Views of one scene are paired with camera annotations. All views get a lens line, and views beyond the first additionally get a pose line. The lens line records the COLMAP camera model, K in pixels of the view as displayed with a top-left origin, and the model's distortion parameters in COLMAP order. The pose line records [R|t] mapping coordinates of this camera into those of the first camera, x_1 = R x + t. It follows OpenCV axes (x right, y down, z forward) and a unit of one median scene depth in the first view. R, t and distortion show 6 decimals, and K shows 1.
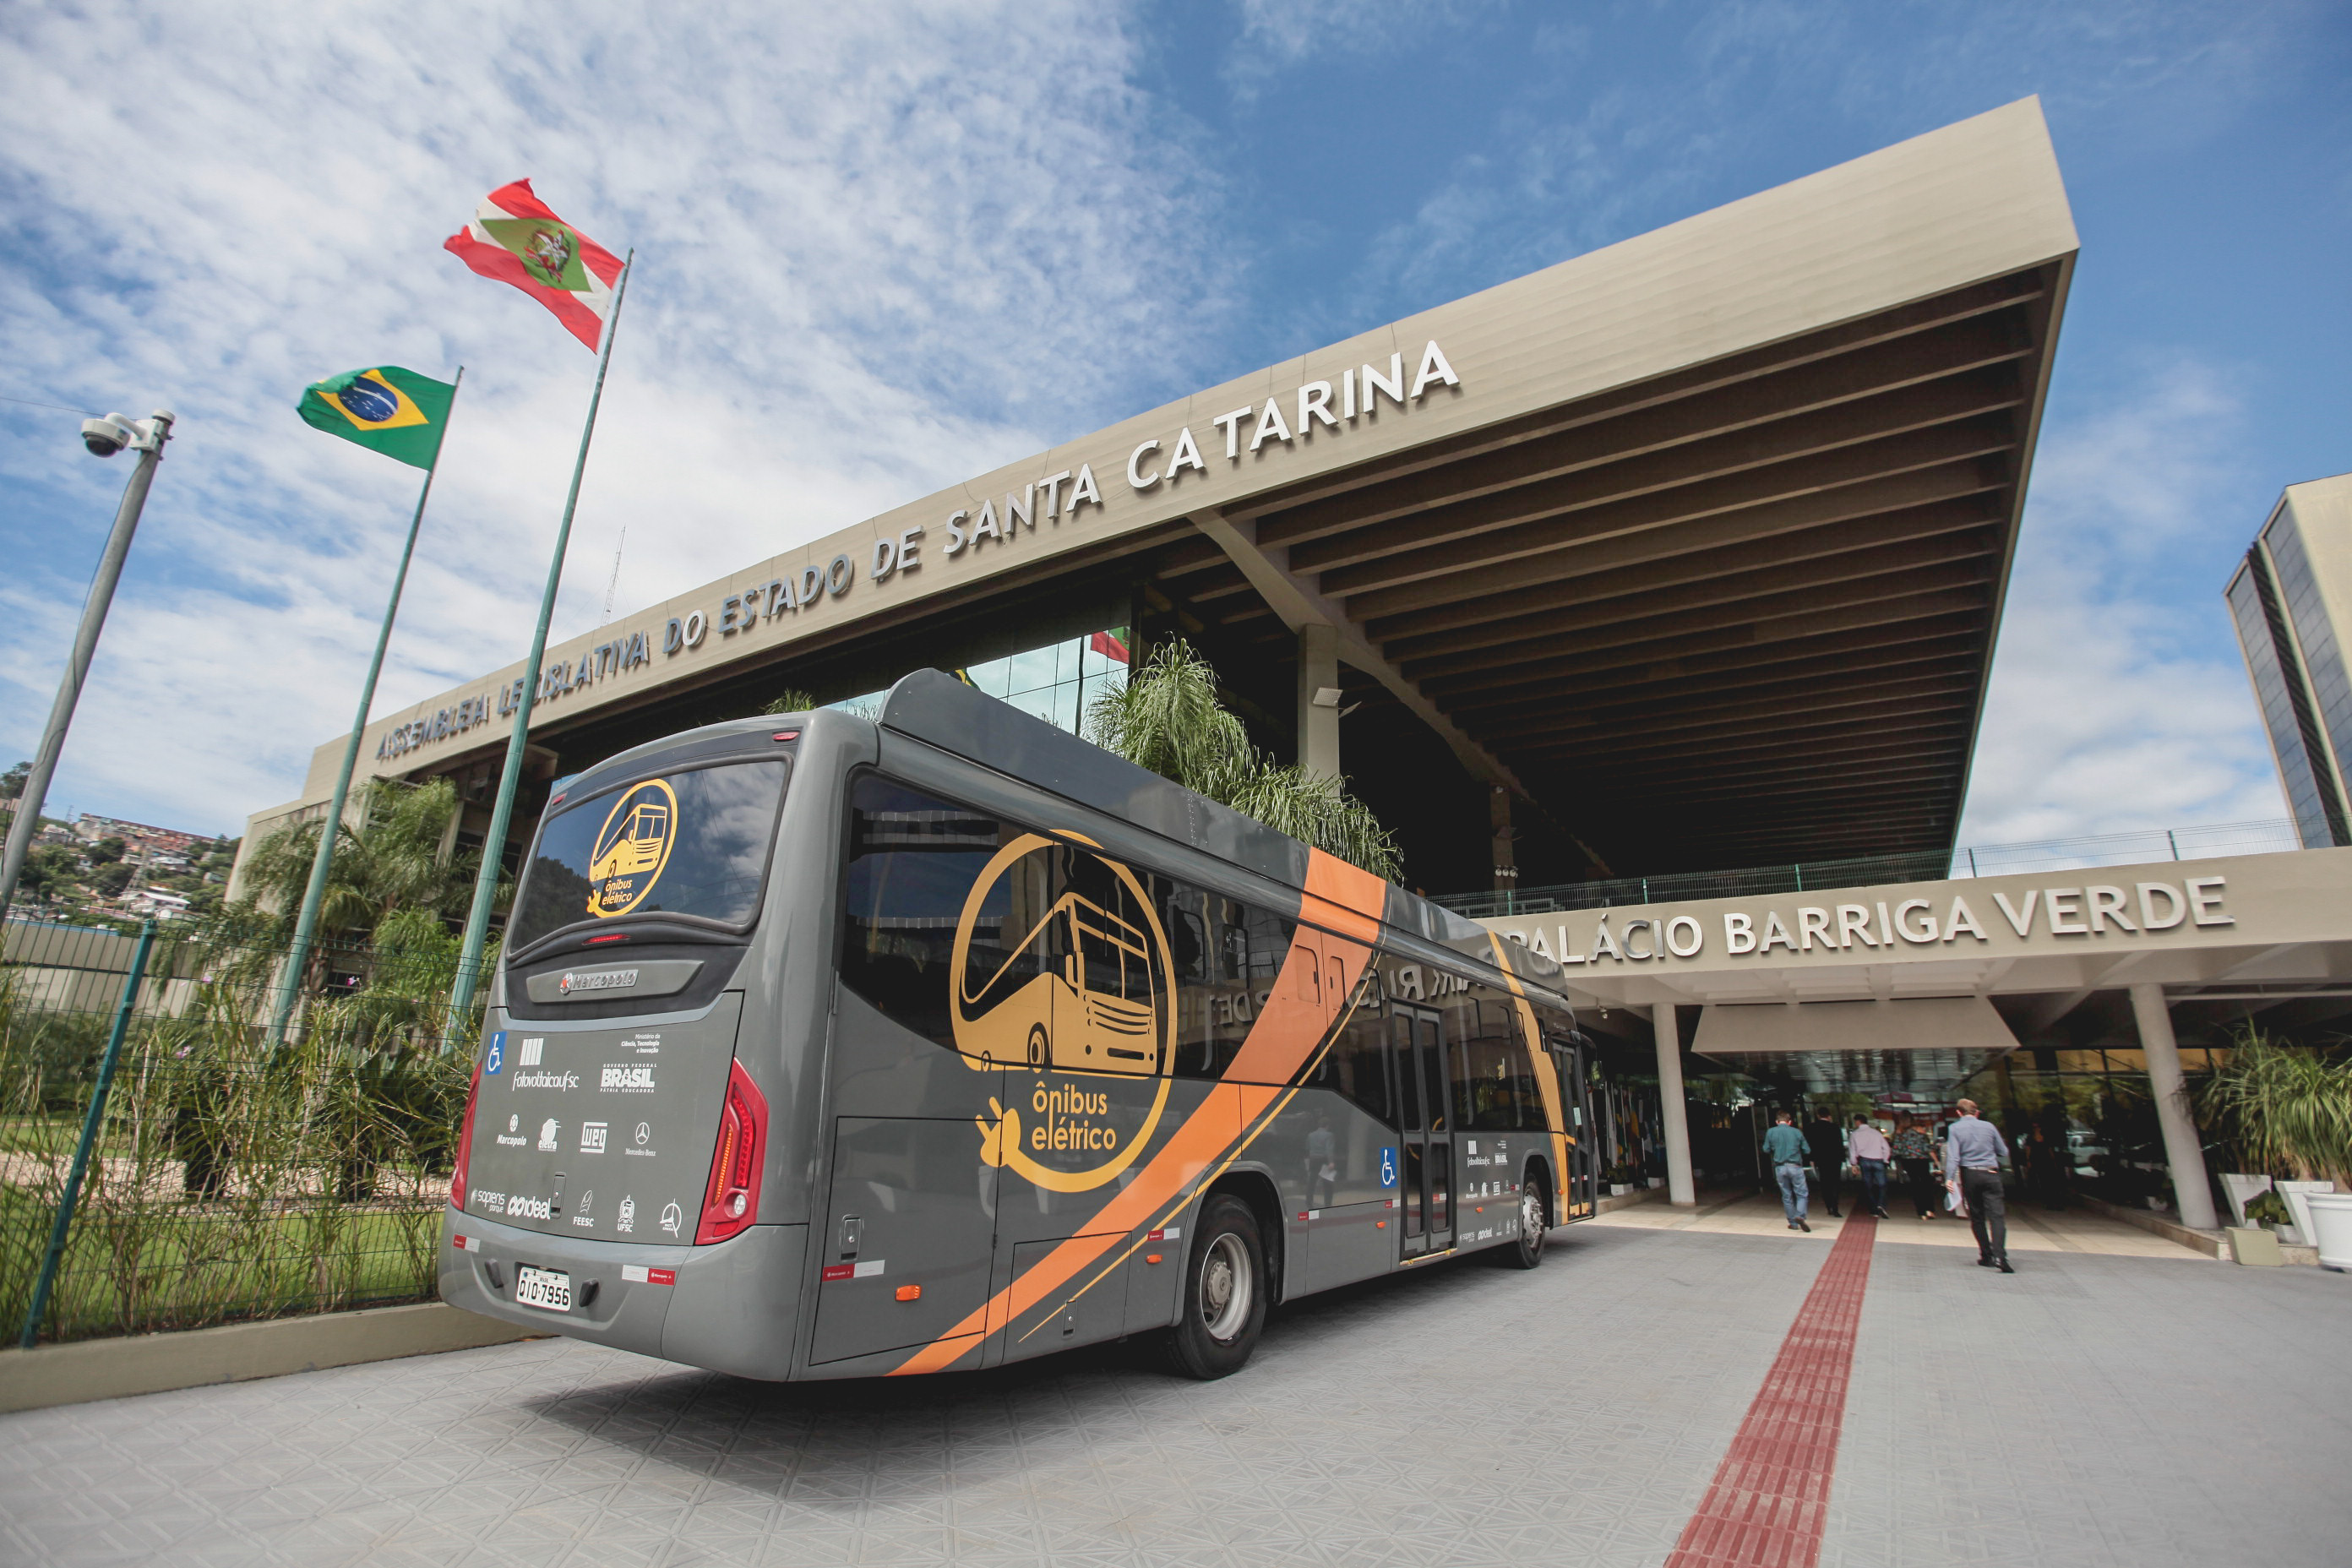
lens RADIAL K [[1087.2, 0, 1182.5], [0, 1087.2, 781.3], [0, 0, 1]] dist [-0.045924, 0.014382]
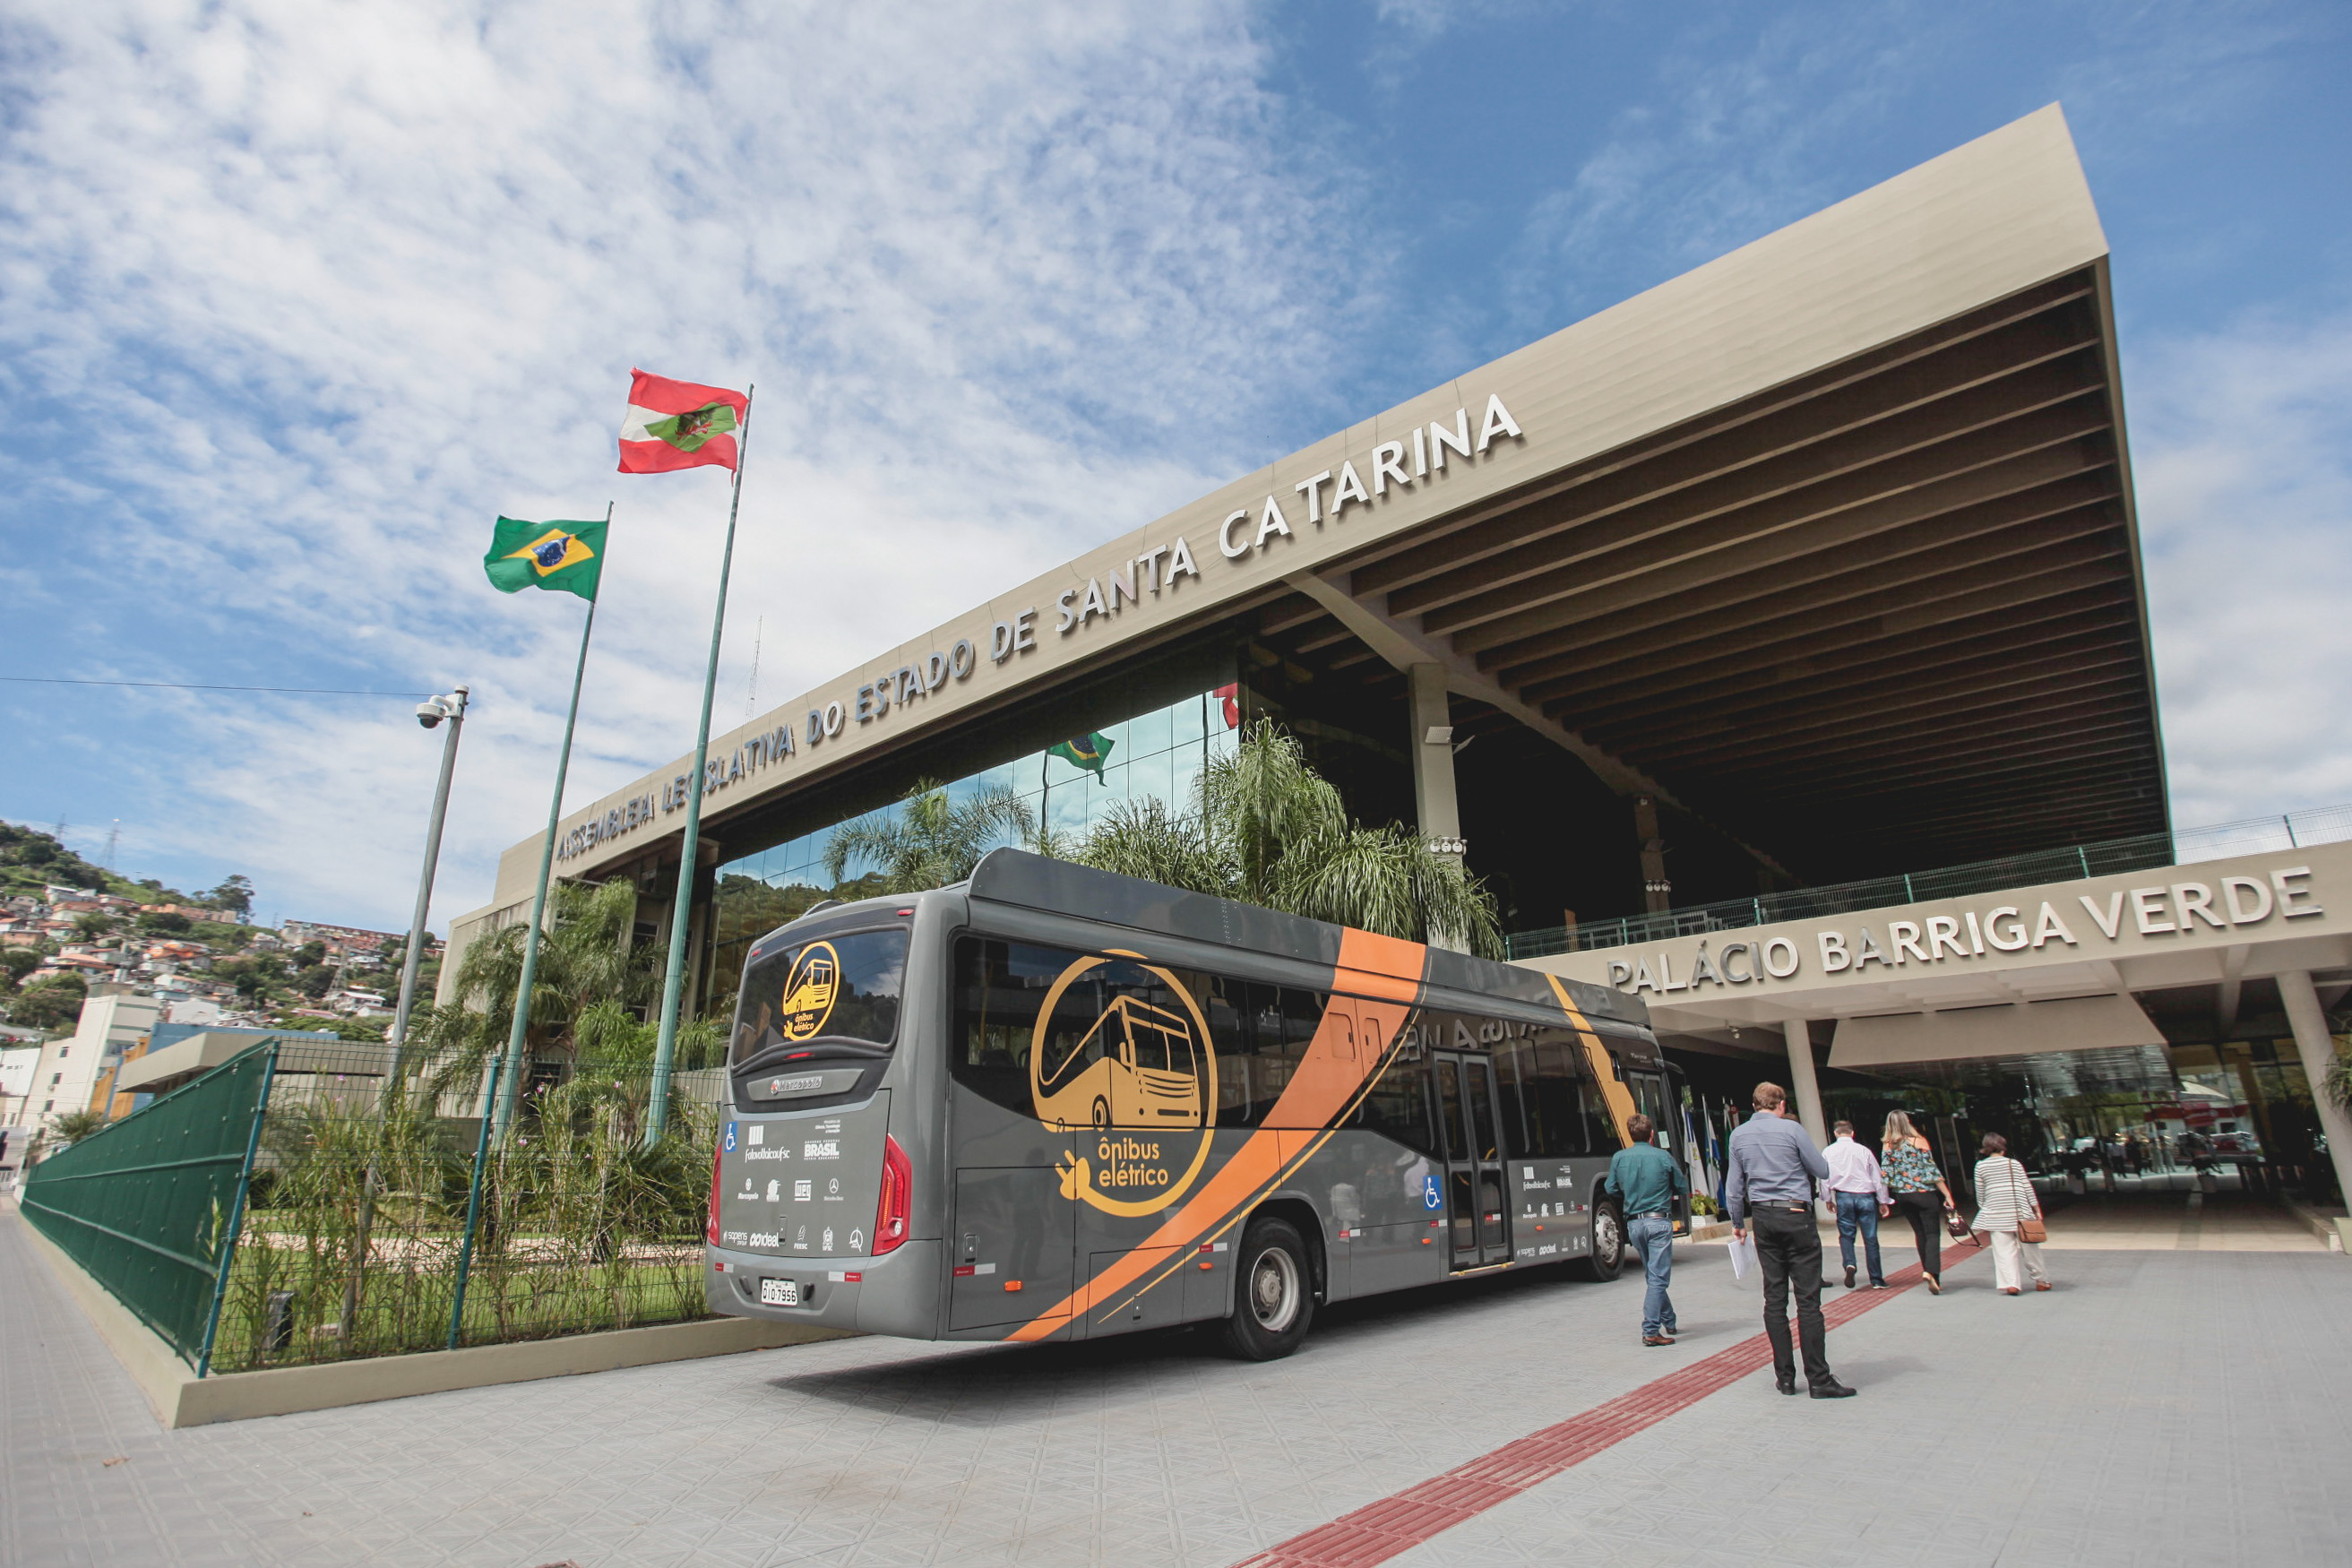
lens RADIAL K [[1157.2, 0, 1207.9], [0, 1157.2, 780.0], [0, 0, 1]] dist [-0.052780, 0.019748]
pose [[0.989504, -0.086282, -0.115920, 0.079145], [0.083790, 0.996139, -0.026212, -0.048308], [0.117734, 0.016224, 0.992913, -0.171043]]
